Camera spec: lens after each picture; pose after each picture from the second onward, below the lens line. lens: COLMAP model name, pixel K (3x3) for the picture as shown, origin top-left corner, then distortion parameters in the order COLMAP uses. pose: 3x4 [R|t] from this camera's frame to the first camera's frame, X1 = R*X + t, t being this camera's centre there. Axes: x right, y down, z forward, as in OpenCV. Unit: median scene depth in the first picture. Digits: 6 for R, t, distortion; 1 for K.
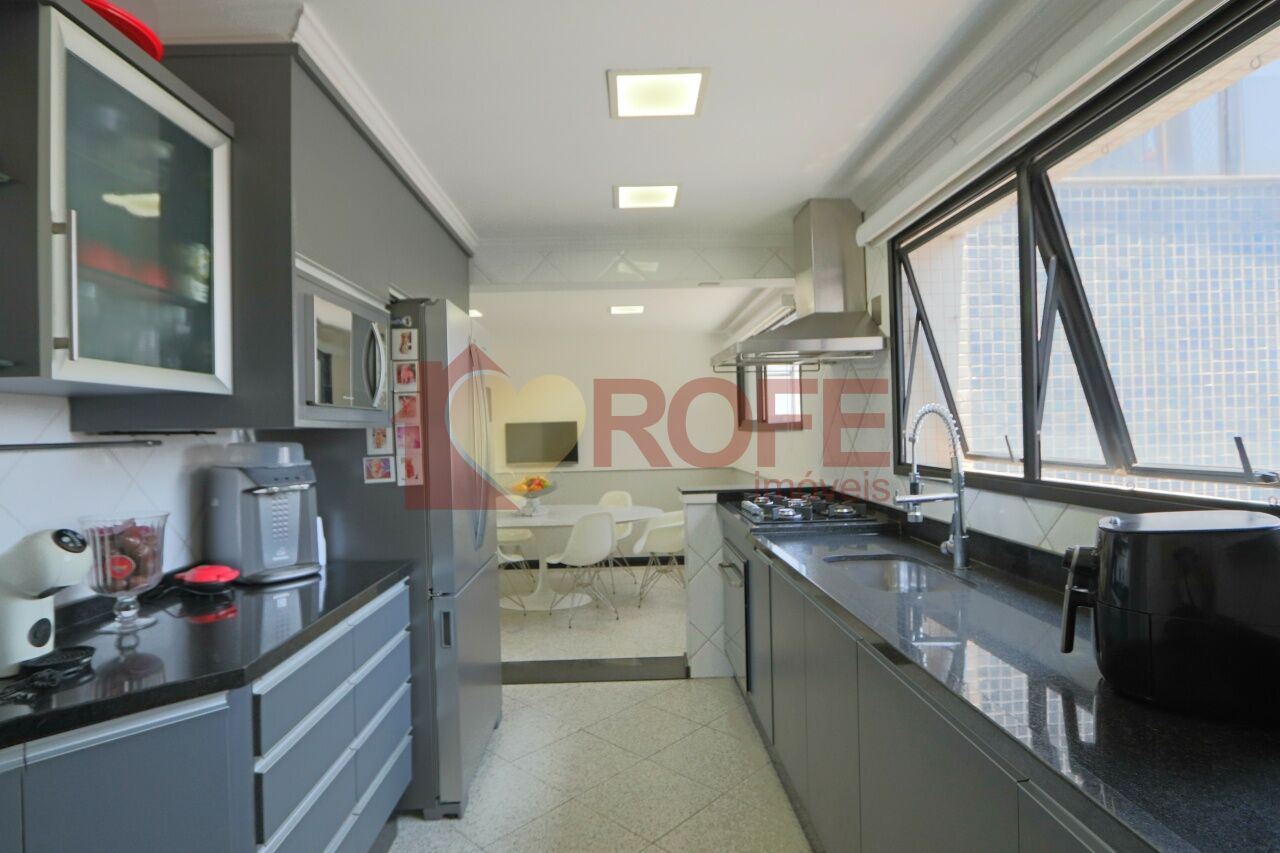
lens RADIAL K [[634.7, 0, 640.0], [0, 634.7, 426.5], [0, 0, 1]] dist [-0.001305, -0.000055]
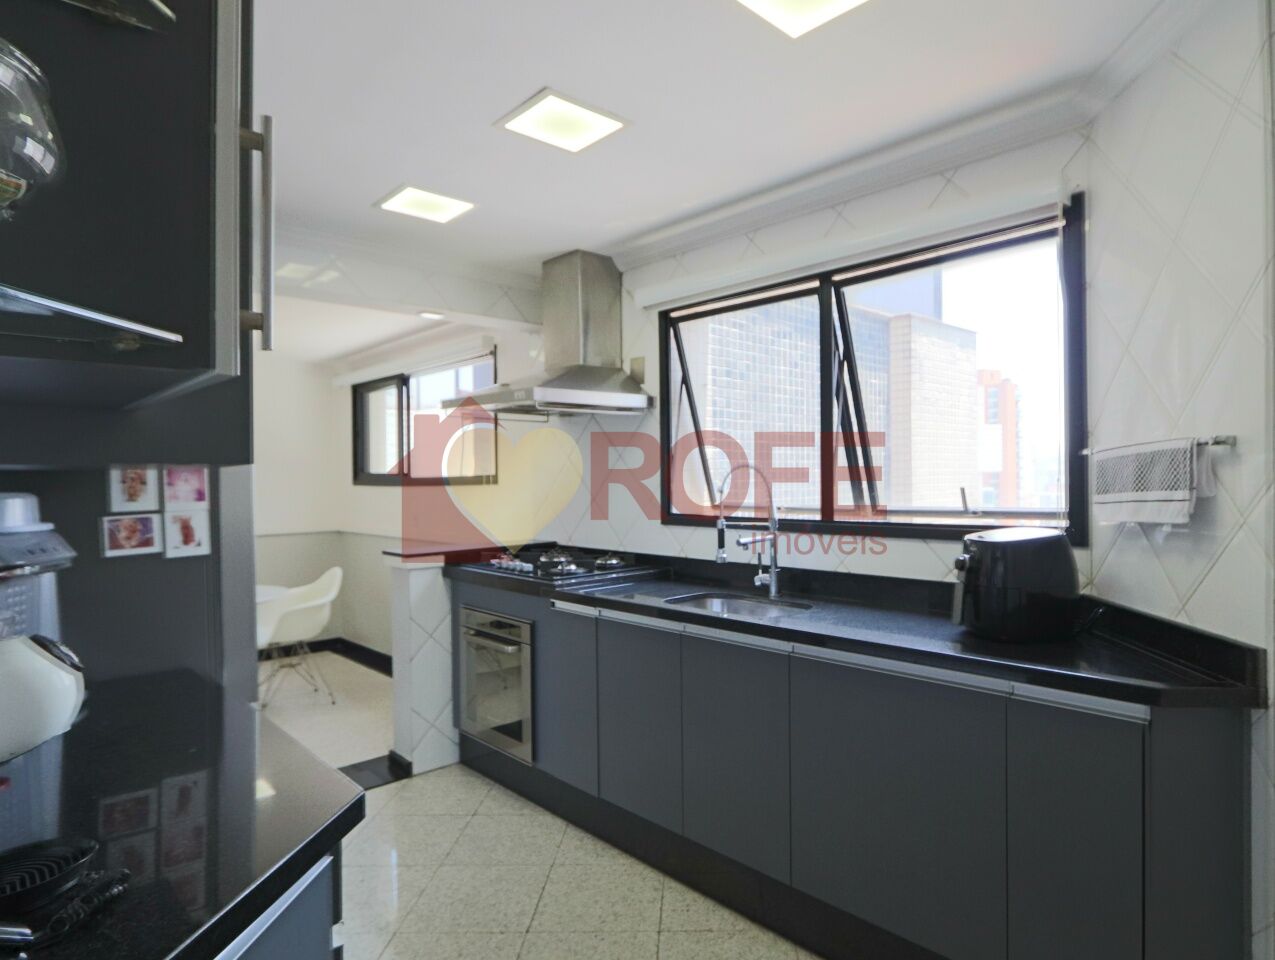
lens RADIAL K [[745.5, 0, 637.5], [0, 745.5, 480.0], [0, 0, 1]] dist [-0.005048, 0.001014]
pose [[0.752136, 0.014129, 0.658857, -0.475023], [-0.009790, 0.999899, -0.010267, 0.013262], [-0.658935, 0.001272, 0.752198, 0.073771]]
